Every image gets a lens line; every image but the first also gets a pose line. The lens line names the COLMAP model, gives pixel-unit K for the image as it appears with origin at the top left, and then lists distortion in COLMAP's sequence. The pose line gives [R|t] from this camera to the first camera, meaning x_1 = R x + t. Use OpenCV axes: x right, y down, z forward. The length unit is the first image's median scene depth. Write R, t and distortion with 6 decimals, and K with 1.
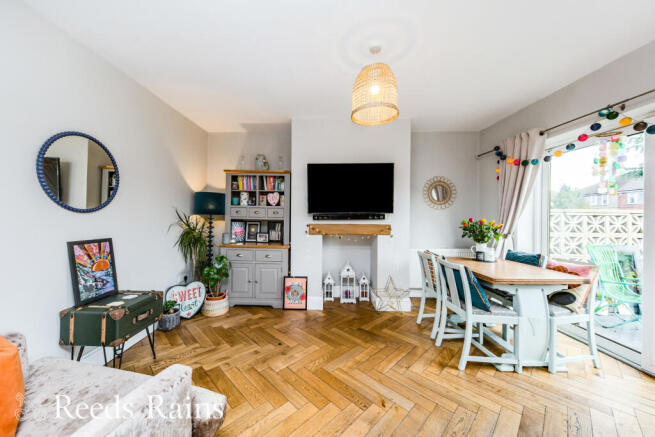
lens RADIAL K [[234.0, 0, 327.5], [0, 234.0, 218.5], [0, 0, 1]] dist [-0.000161, 0.000002]
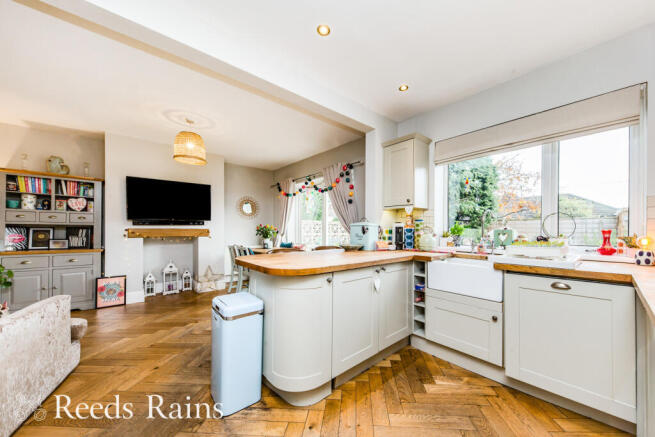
lens RADIAL K [[226.6, 0, 342.0], [0, 226.6, 230.7], [0, 0, 1]] dist [-0.000277, -0.000138]
pose [[0.738304, -0.008664, 0.674413, -0.050815], [0.007776, 0.999960, 0.004333, 0.035423], [-0.674424, 0.002045, 0.738342, -0.495596]]
